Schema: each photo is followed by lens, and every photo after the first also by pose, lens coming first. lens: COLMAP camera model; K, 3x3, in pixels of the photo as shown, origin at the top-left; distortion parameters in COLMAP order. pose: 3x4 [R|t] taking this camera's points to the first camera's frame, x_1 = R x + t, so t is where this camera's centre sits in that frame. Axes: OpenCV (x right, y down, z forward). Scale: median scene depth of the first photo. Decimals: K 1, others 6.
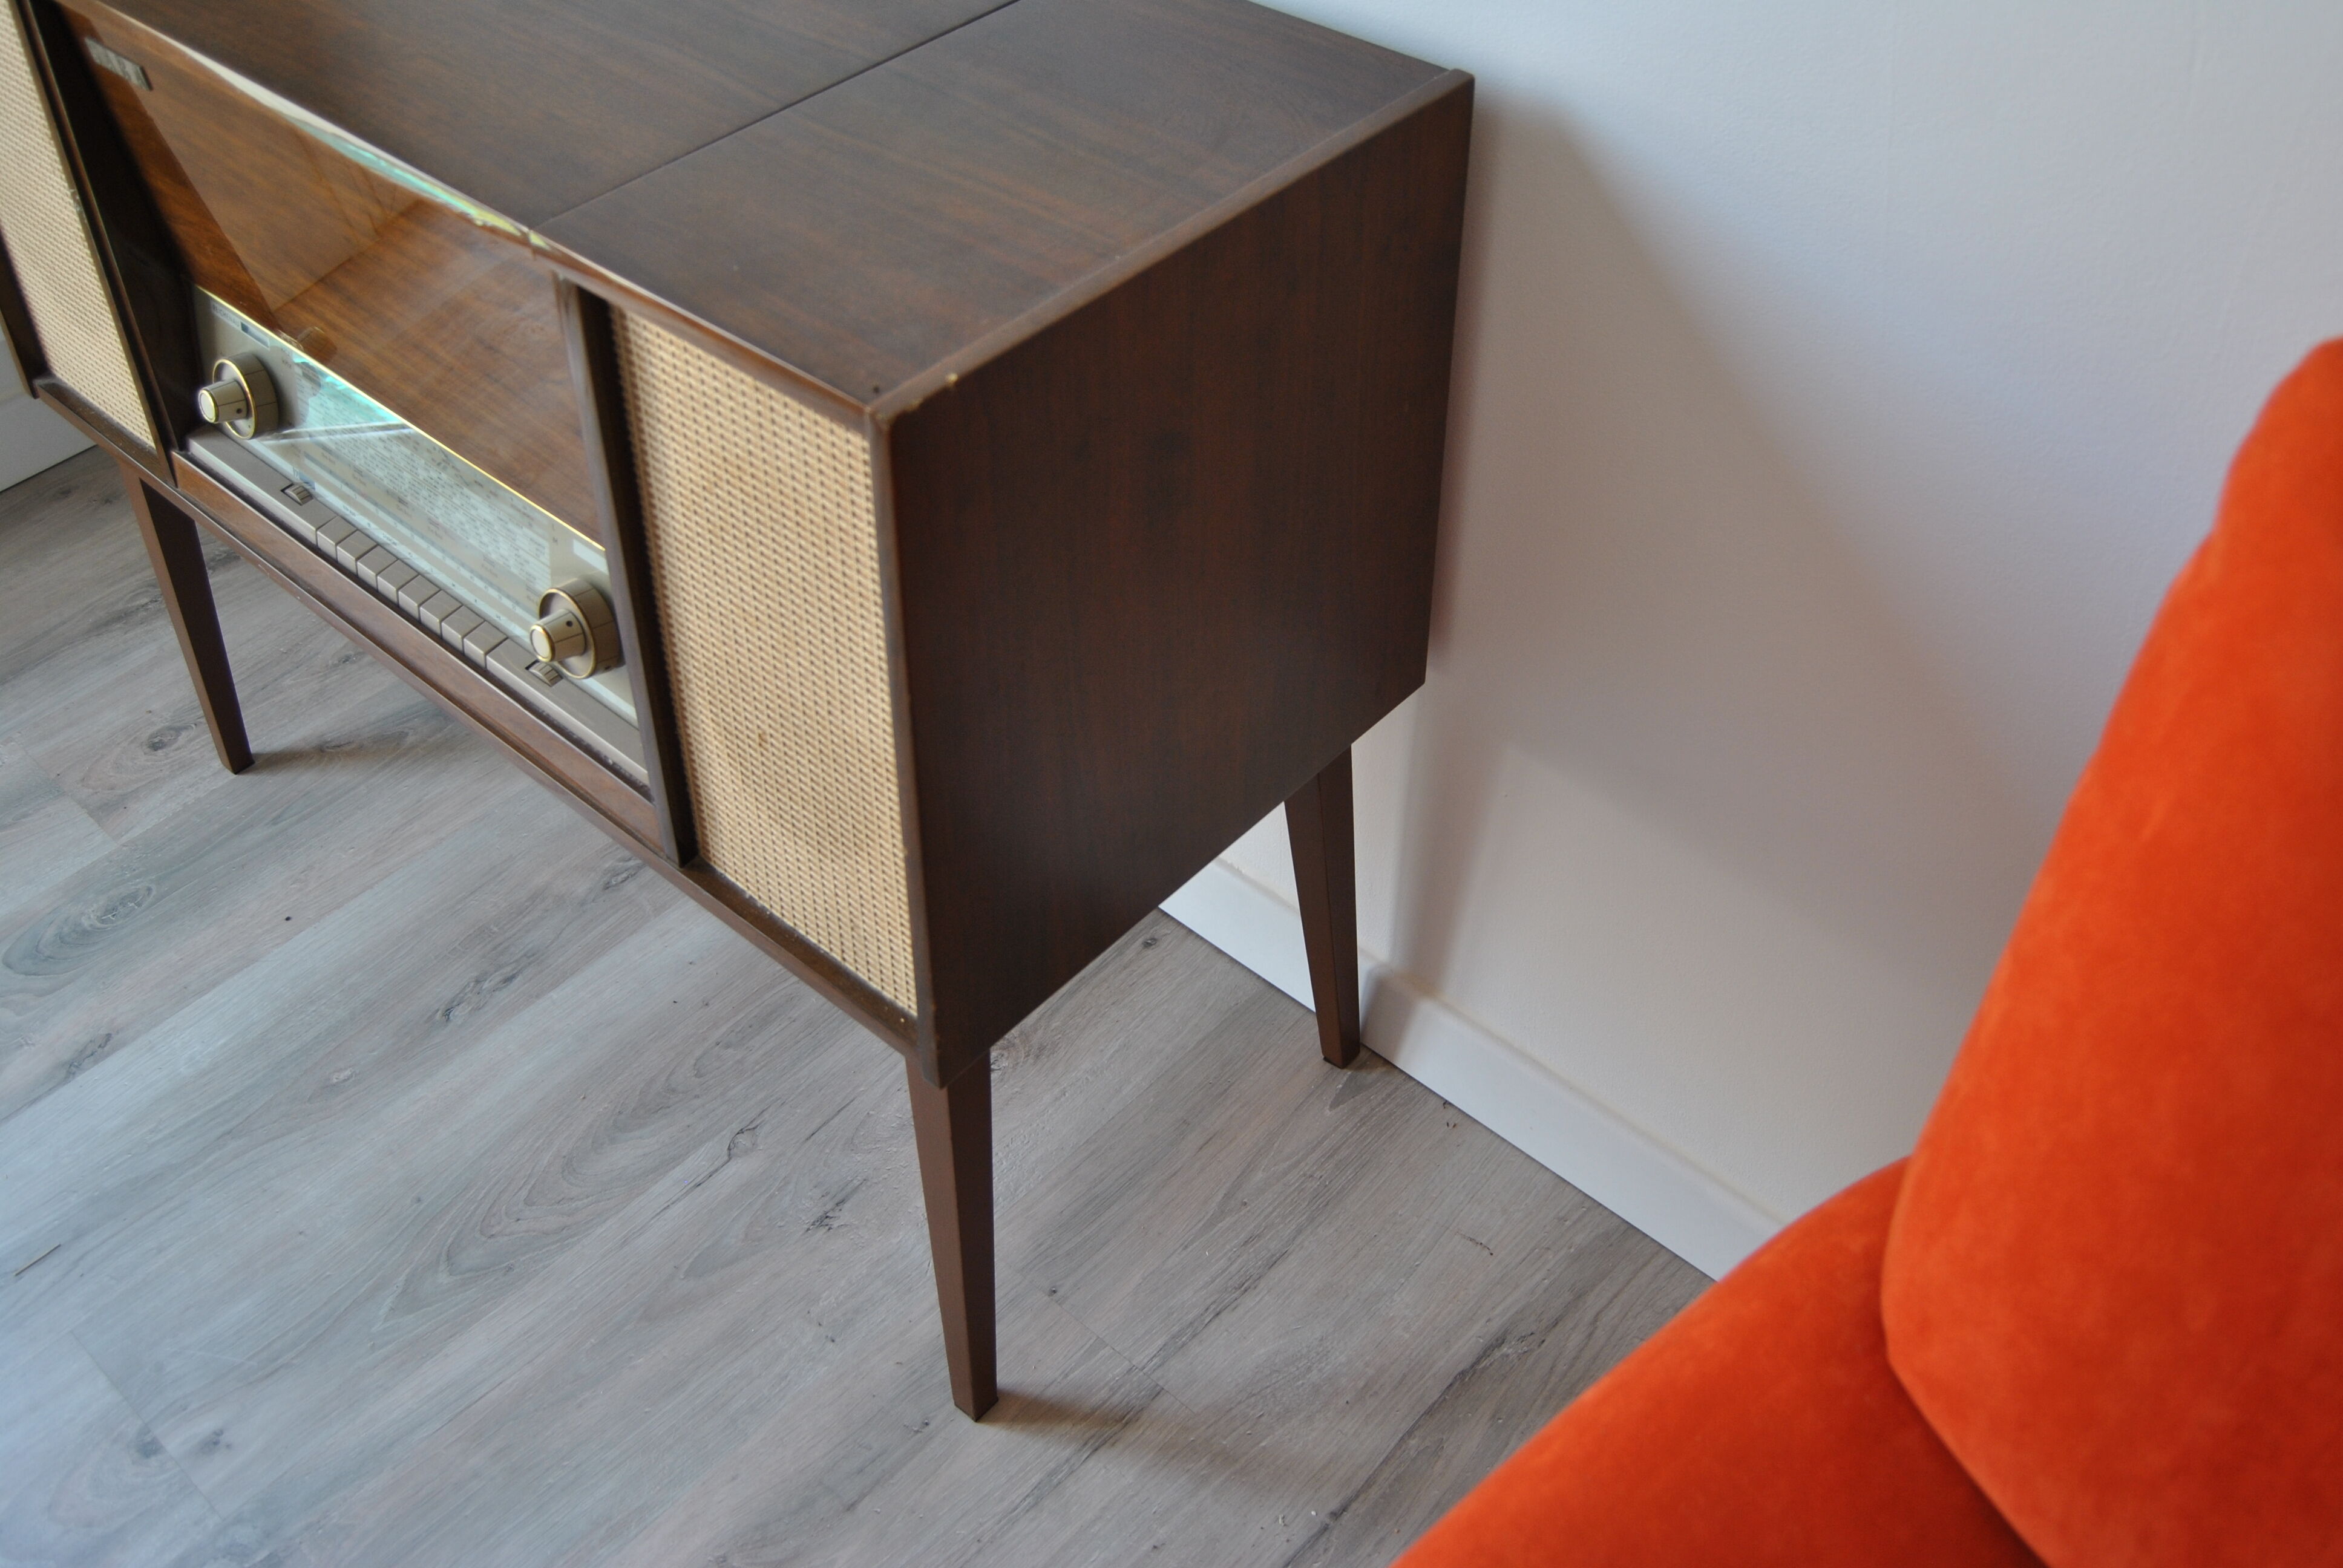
lens RADIAL K [[2126.3, 0, 1167.2], [0, 2126.3, 769.1], [0, 0, 1]] dist [-0.069572, 0.000000]
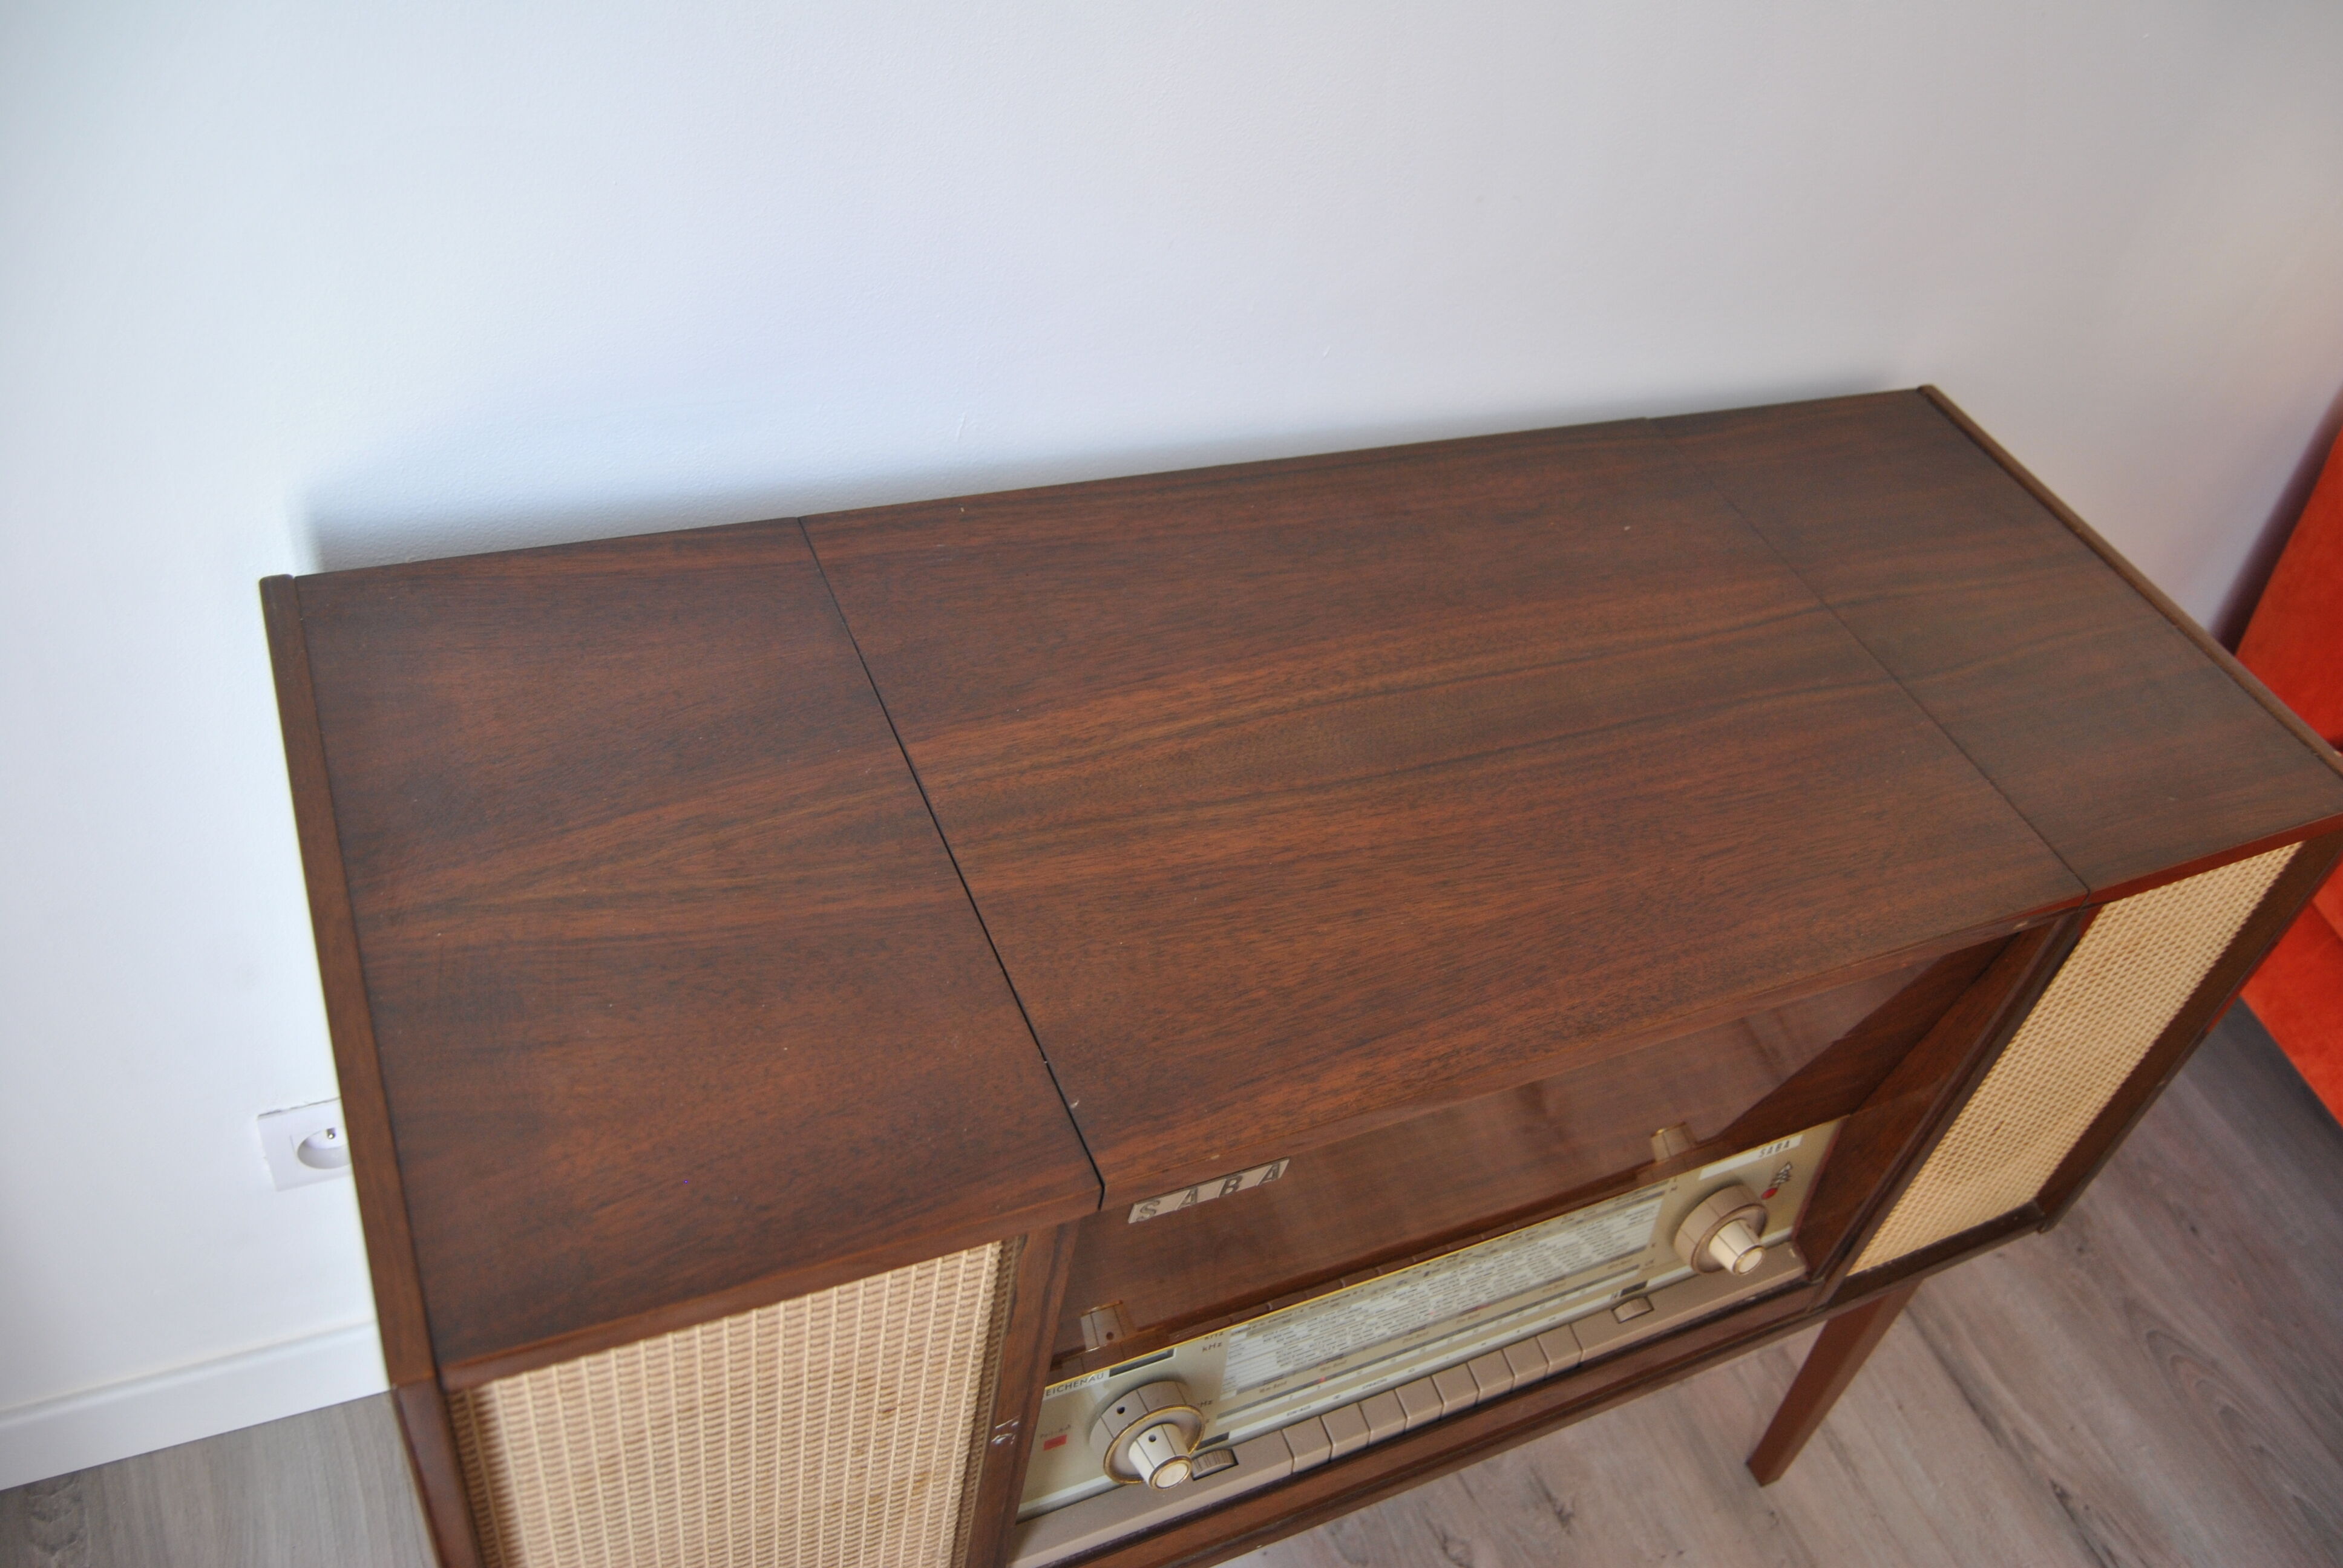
lens RADIAL K [[1863.6, 0, 1179.2], [0, 1863.6, 781.3], [0, 0, 1]] dist [-0.071820, 0.001933]
pose [[0.394696, -0.581046, 0.711758, -0.695483], [0.488387, 0.788828, 0.373134, -0.544209], [-0.778263, 0.200339, 0.595123, 0.496021]]
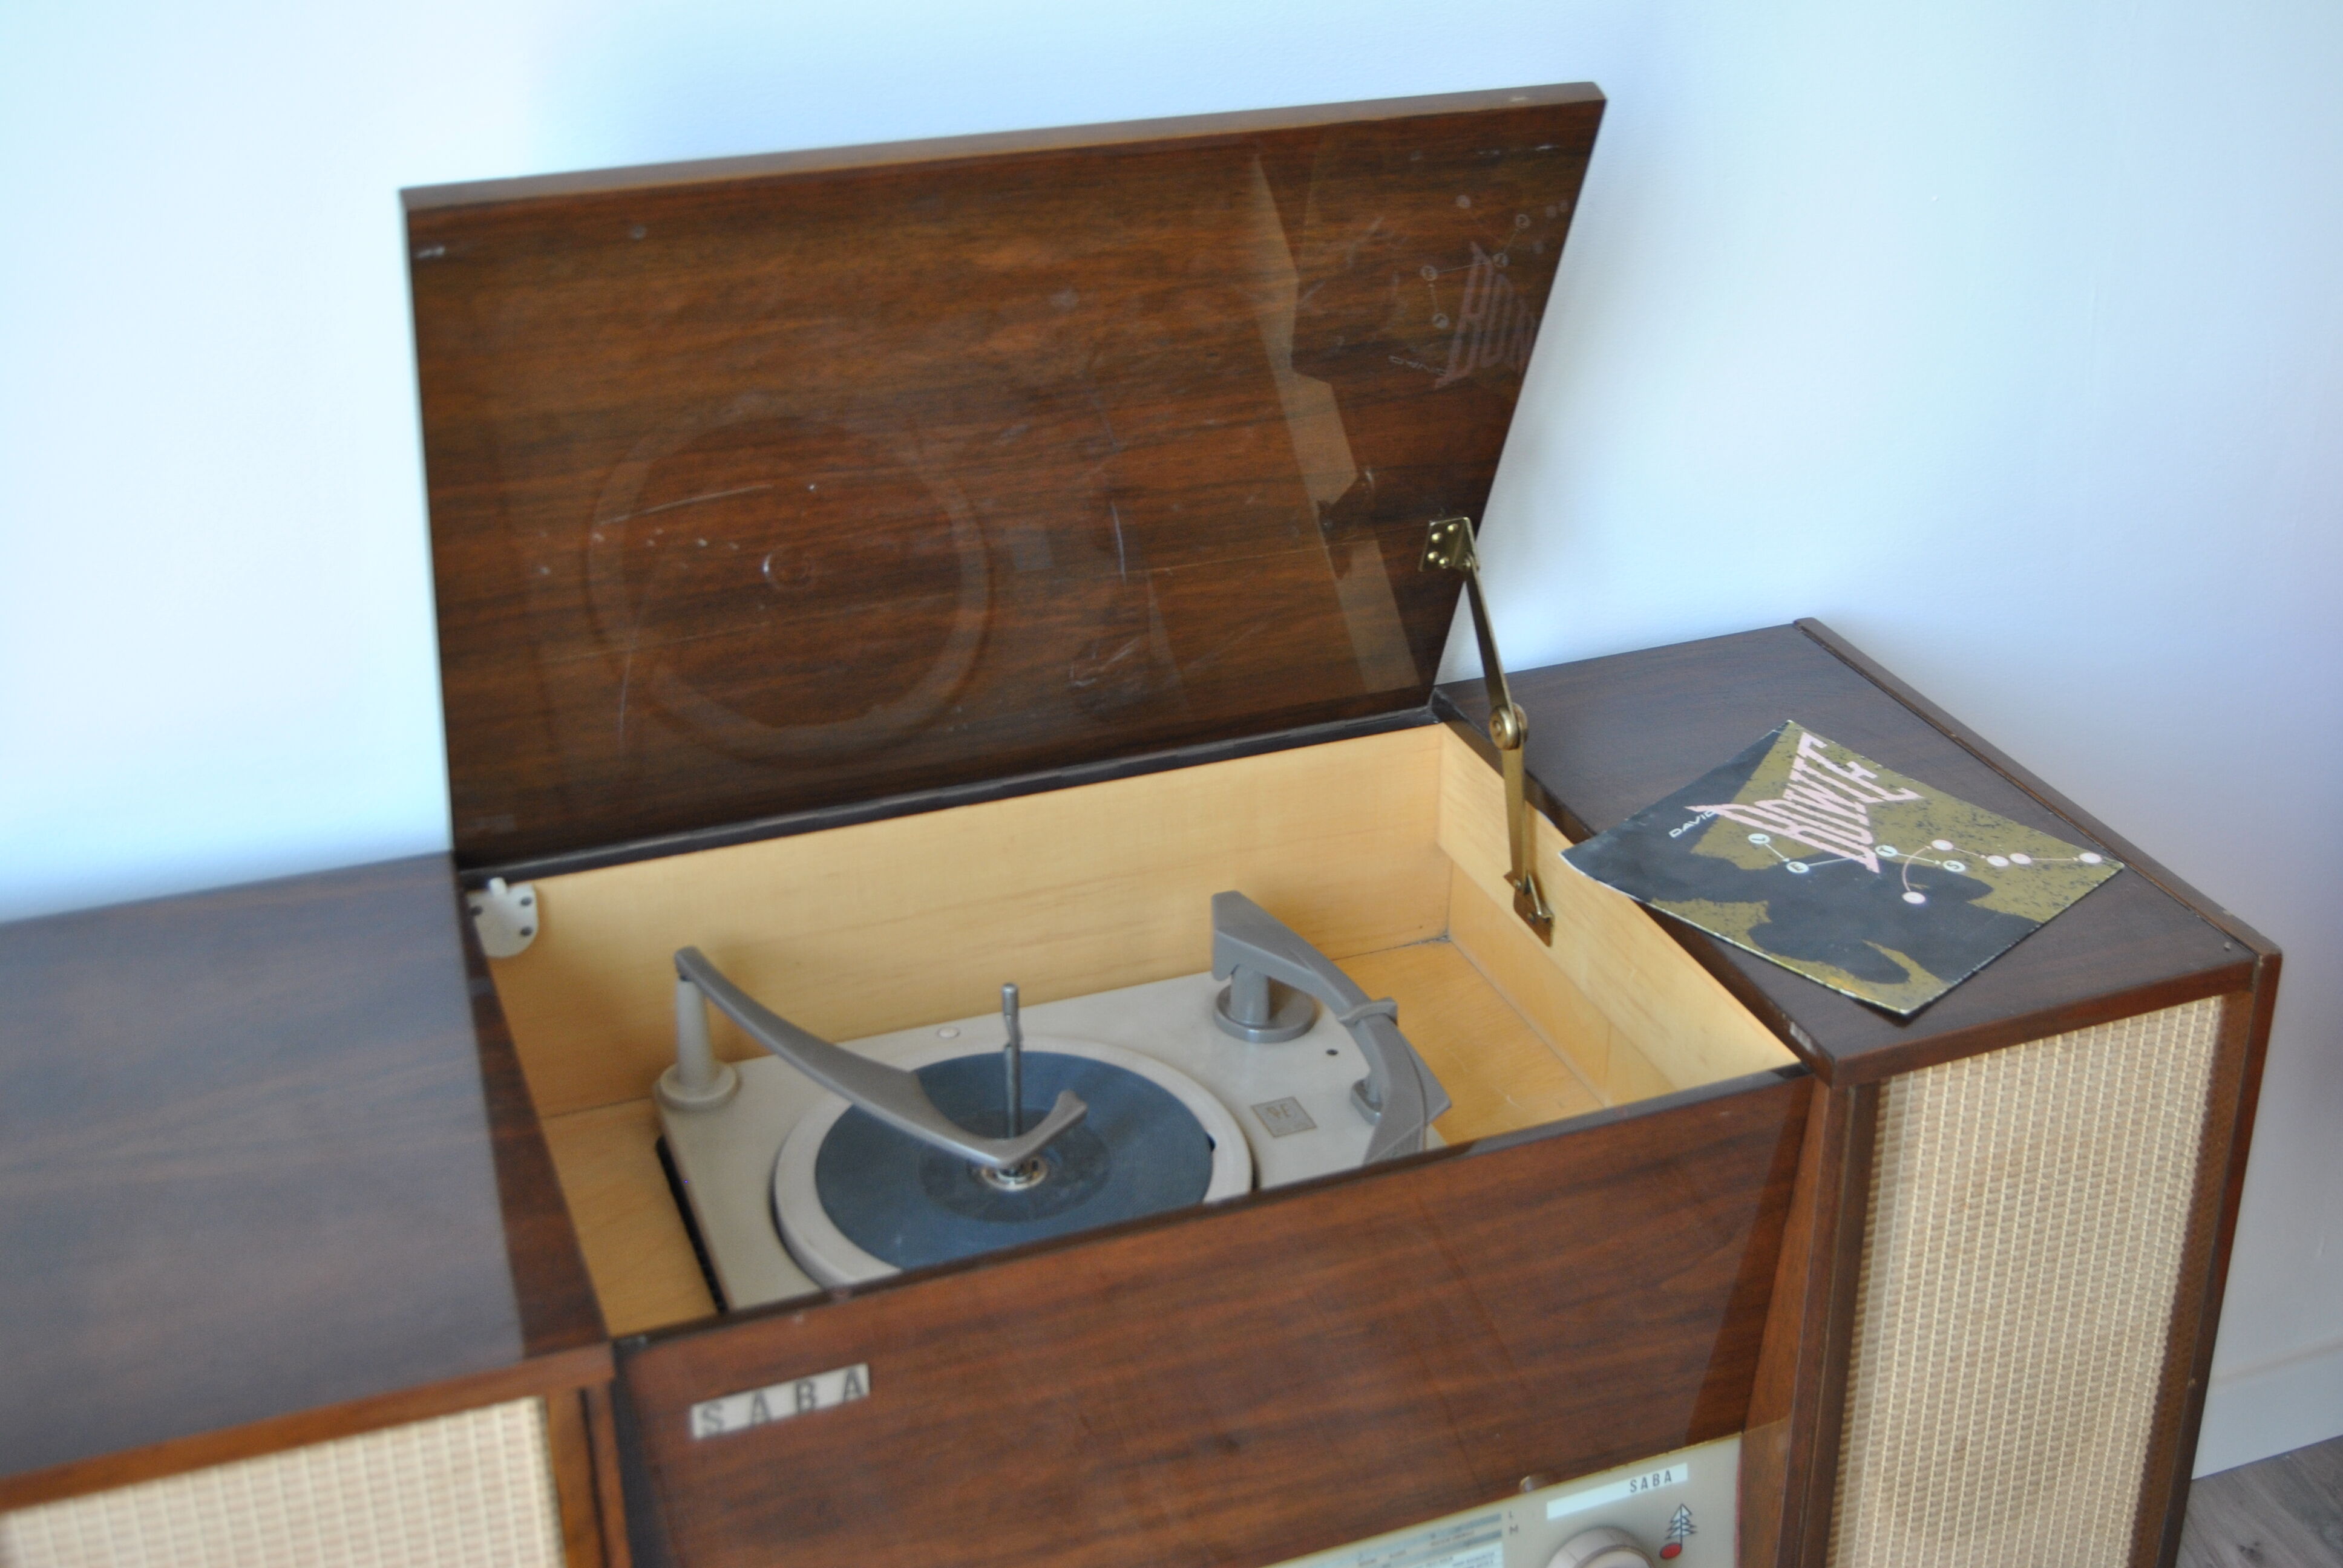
lens RADIAL K [[2827.0, 0, 1191.6], [0, 2827.0, 785.9], [0, 0, 1]] dist [-0.066538, 0.000000]
pose [[0.445920, -0.398305, 0.801567, -0.869314], [0.605913, 0.793471, 0.057207, -0.373891], [-0.658806, 0.460170, 0.595163, 0.238420]]
